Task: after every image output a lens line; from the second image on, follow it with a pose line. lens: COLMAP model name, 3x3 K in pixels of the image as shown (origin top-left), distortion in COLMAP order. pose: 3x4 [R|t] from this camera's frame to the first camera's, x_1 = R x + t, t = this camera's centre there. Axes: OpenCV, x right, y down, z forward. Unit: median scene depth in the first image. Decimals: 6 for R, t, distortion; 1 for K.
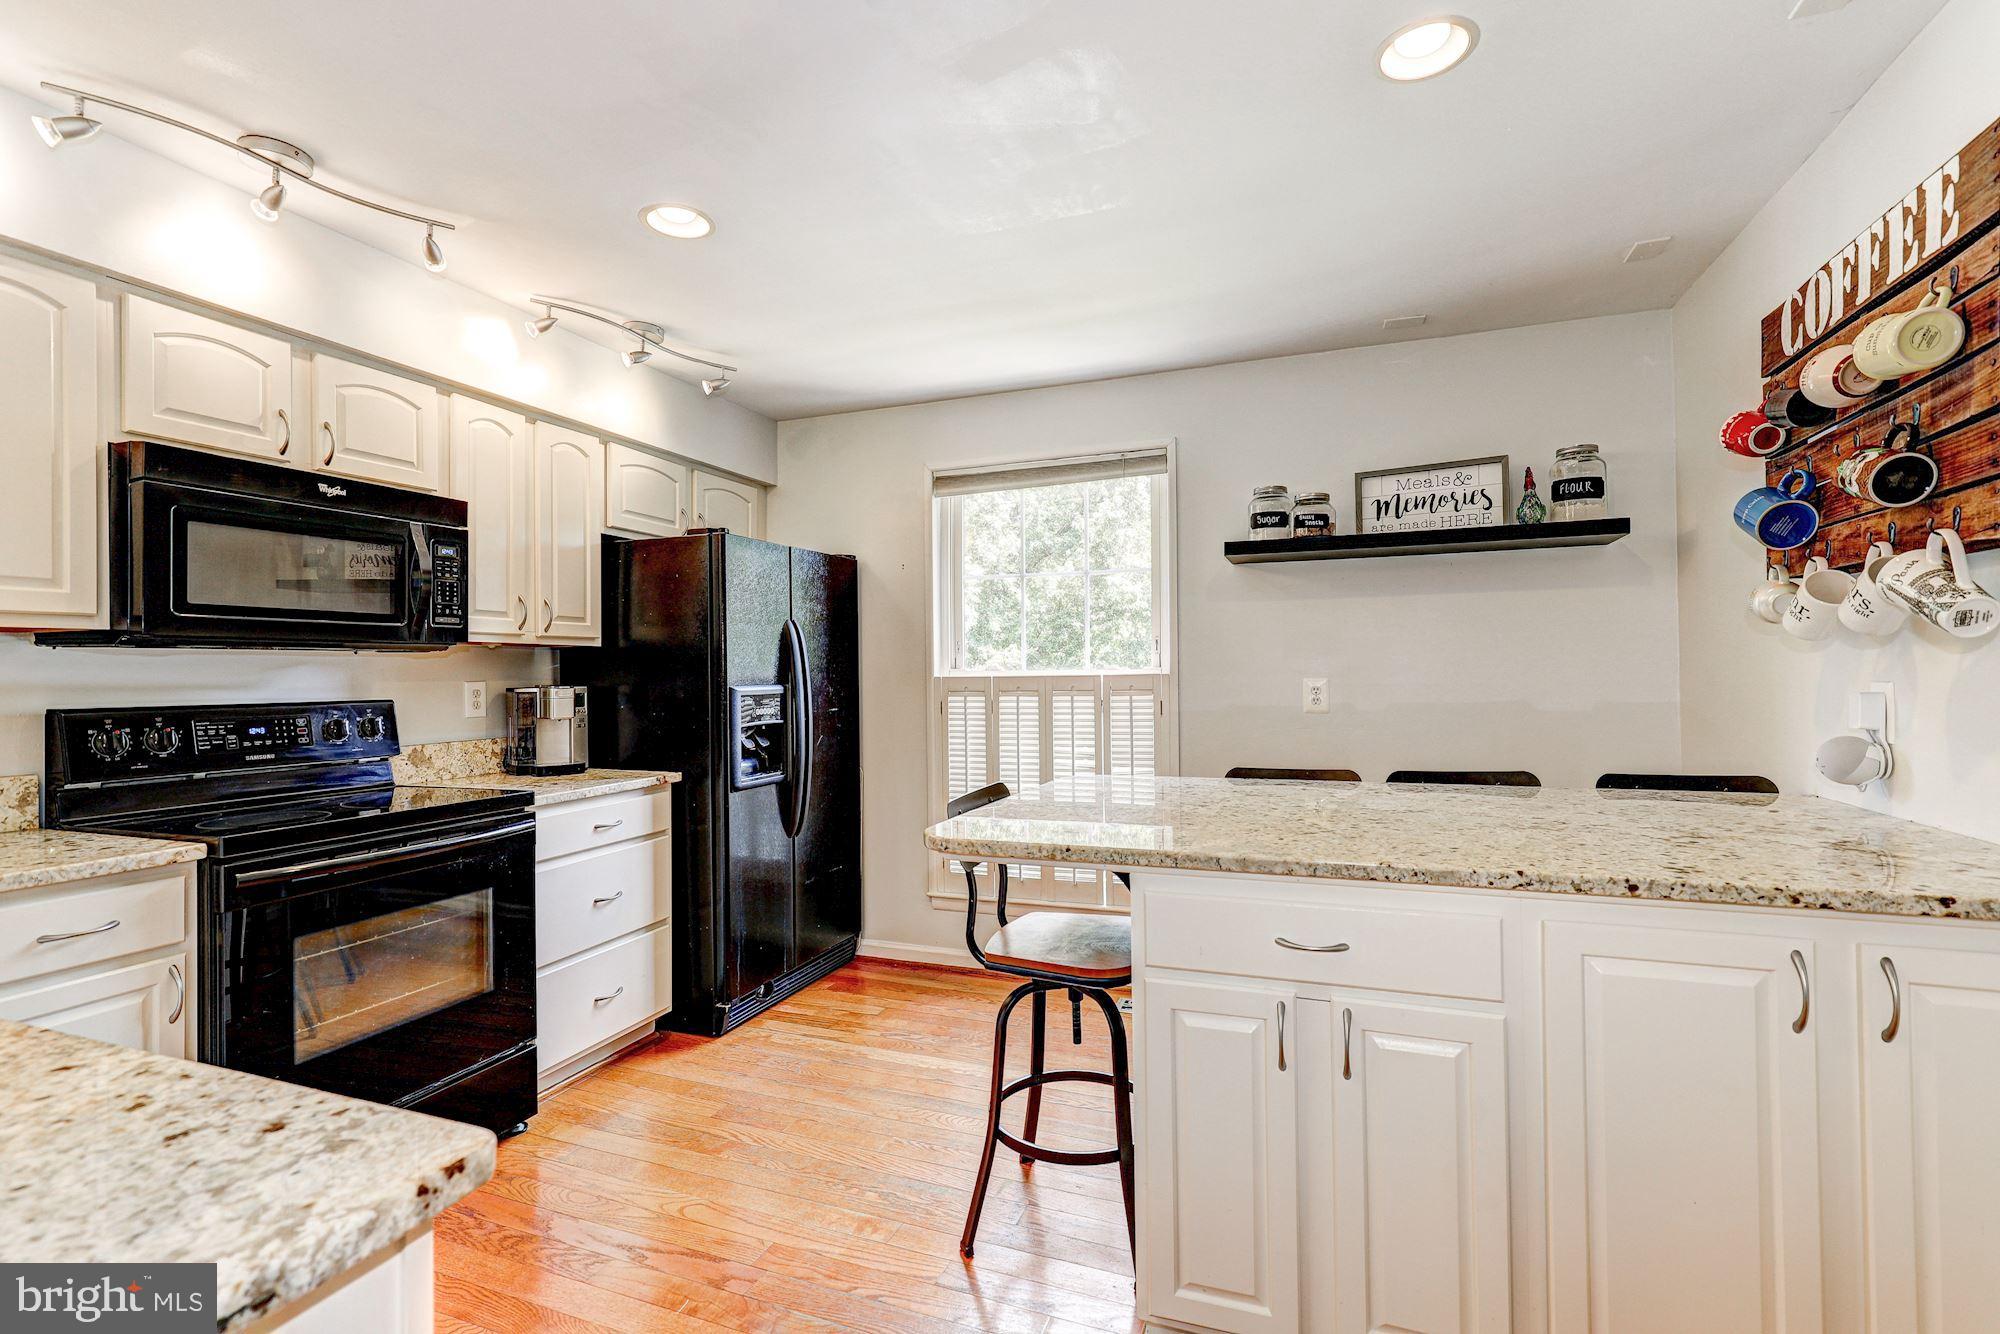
lens RADIAL K [[900.1, 0, 1007.0], [0, 900.1, 665.2], [0, 0, 1]] dist [0.000146, 0.000683]
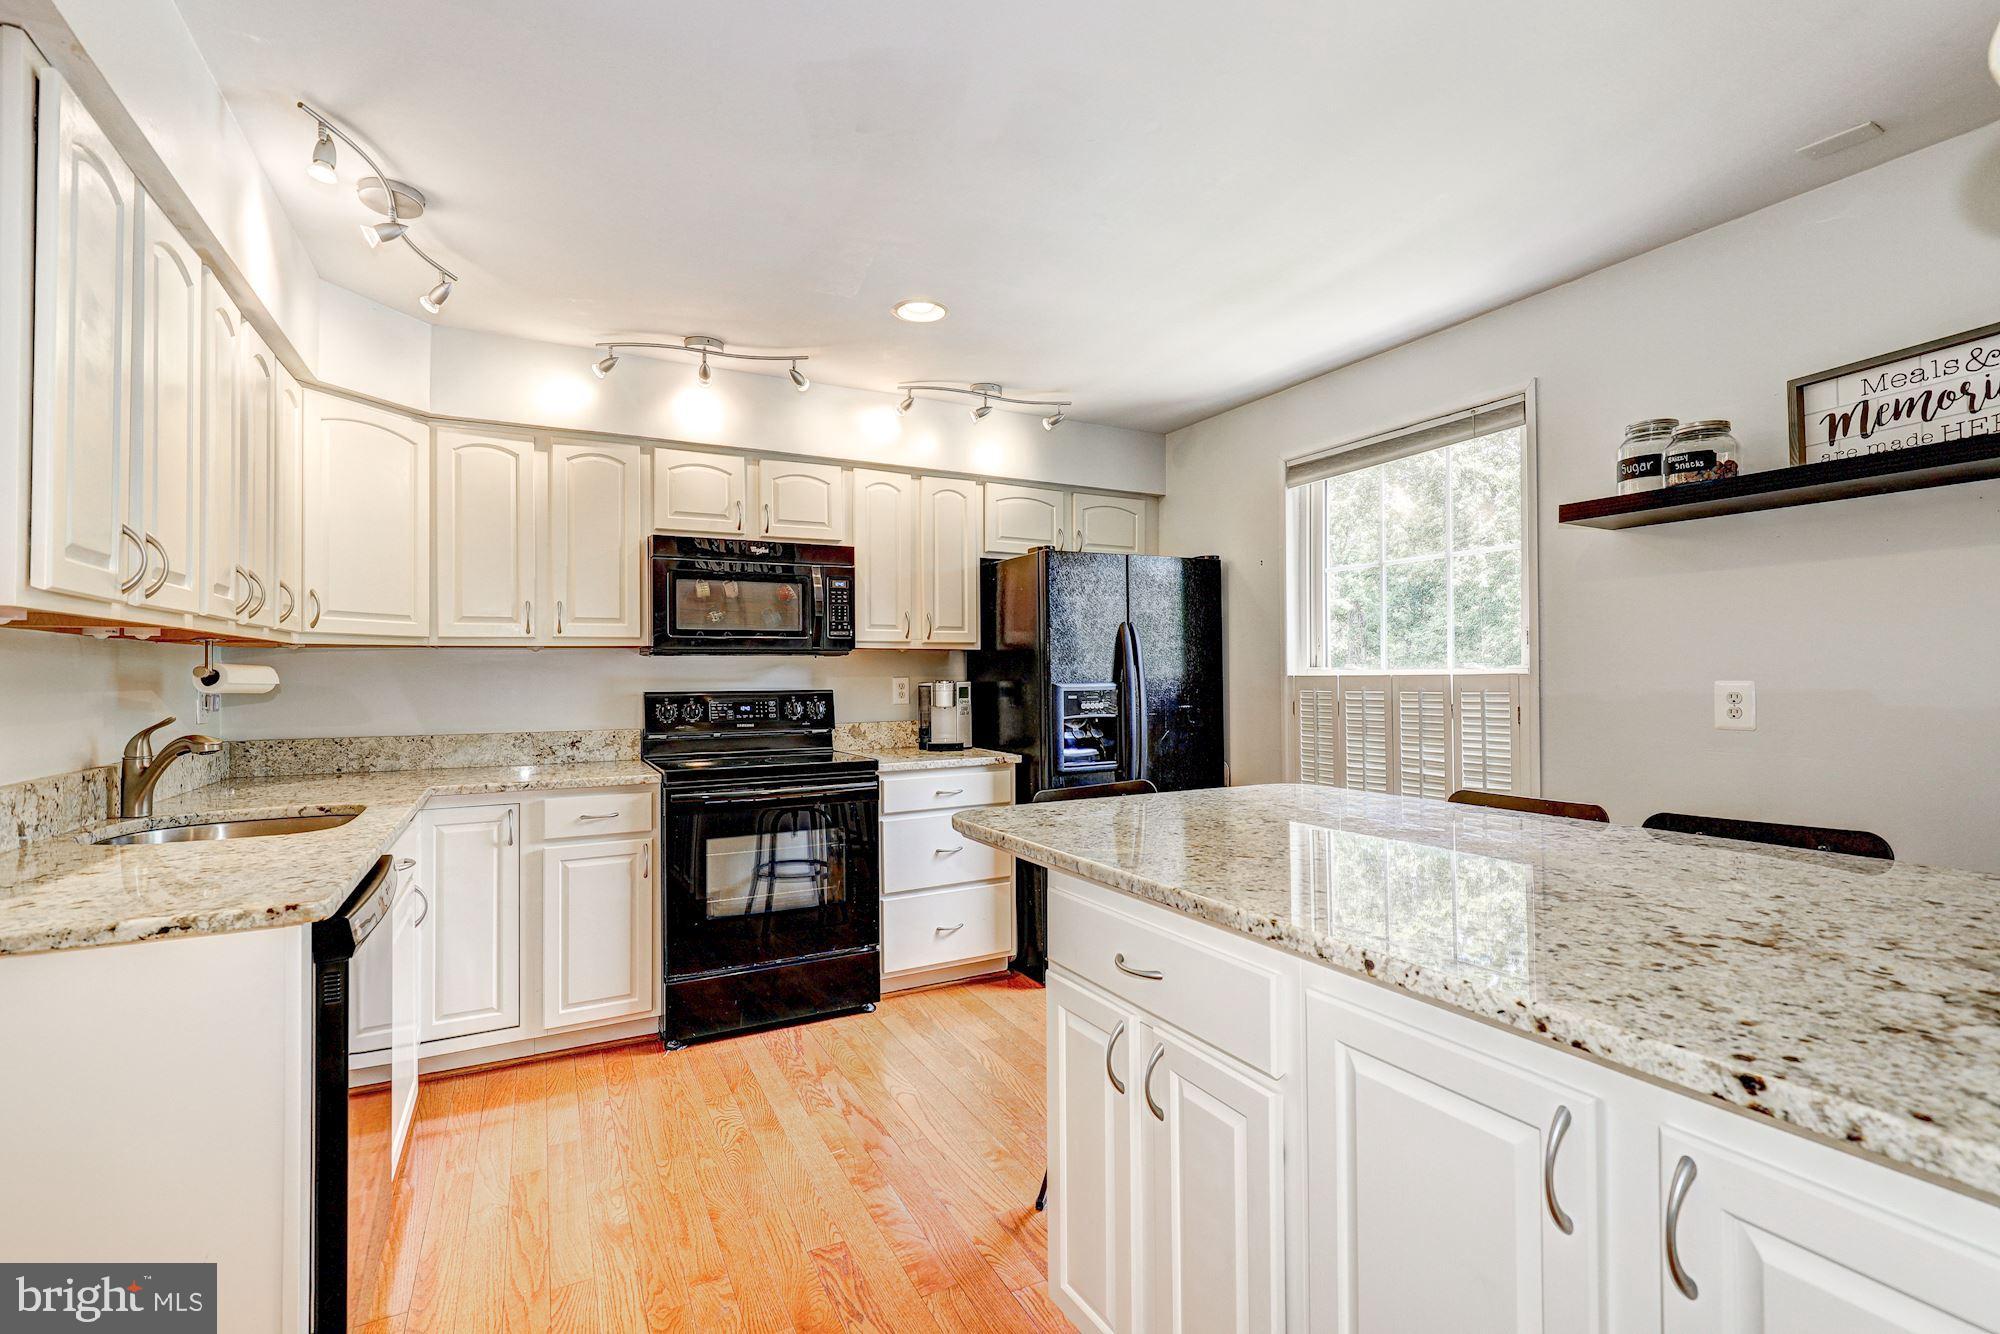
lens RADIAL K [[900.1, 0, 1007.3], [0, 900.1, 664.8], [0, 0, 1]] dist [0.000146, 0.000683]
pose [[0.753815, -0.002129, -0.657083, 0.404718], [0.005139, 0.999983, 0.002657, -0.003114], [0.657066, -0.005379, 0.753814, 0.098433]]
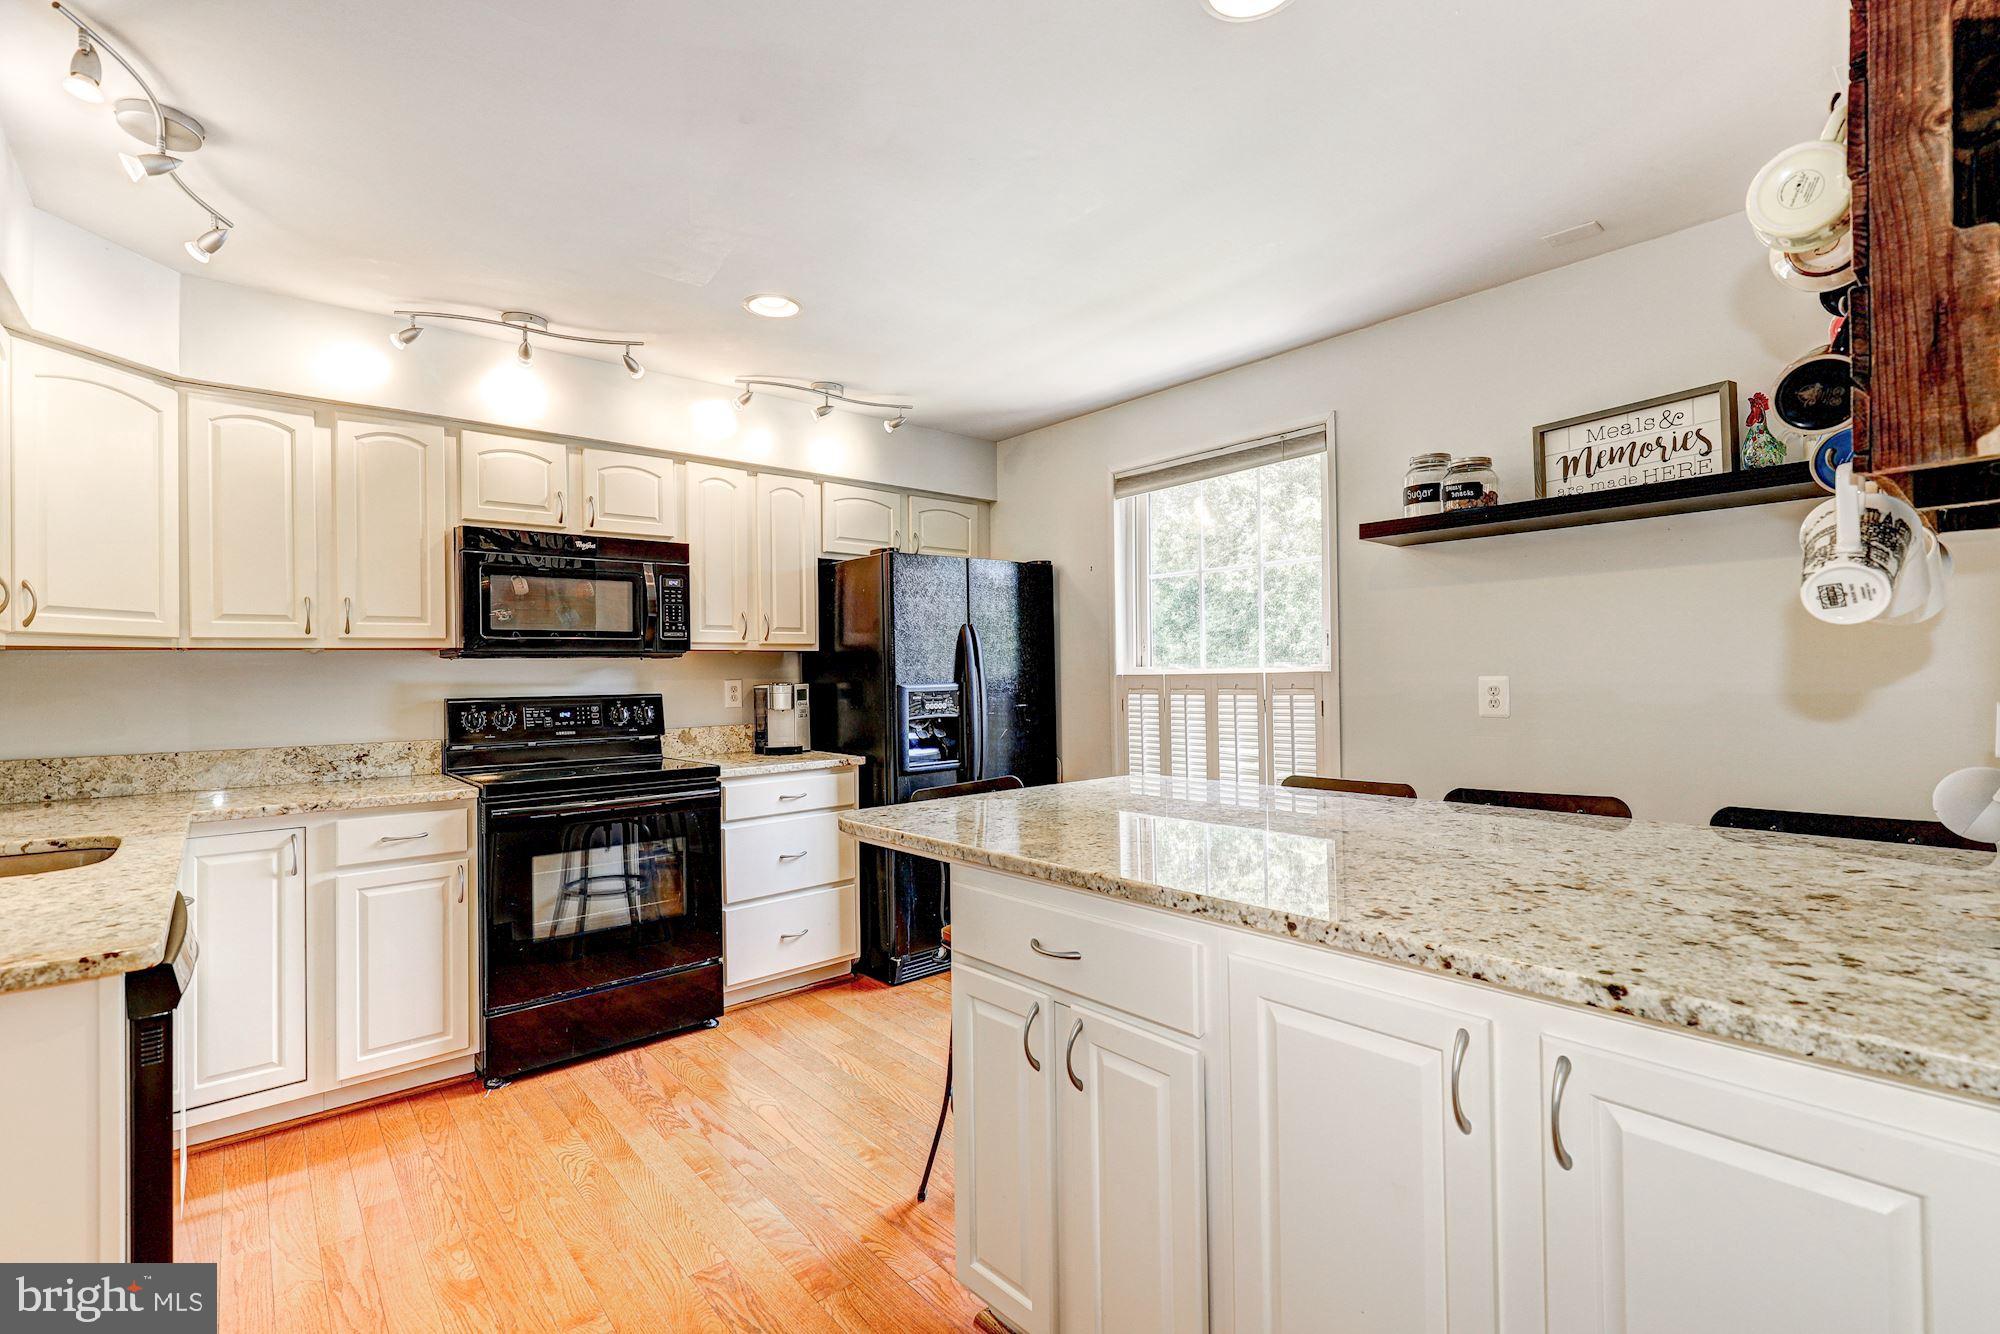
lens RADIAL K [[900.1, 0, 1007.1], [0, 900.1, 664.8], [0, 0, 1]] dist [0.000146, 0.000683]
pose [[0.882280, -0.007116, -0.470671, 0.362508], [0.009946, 0.999944, 0.003525, -0.003873], [0.470620, -0.007792, 0.882302, 0.047286]]
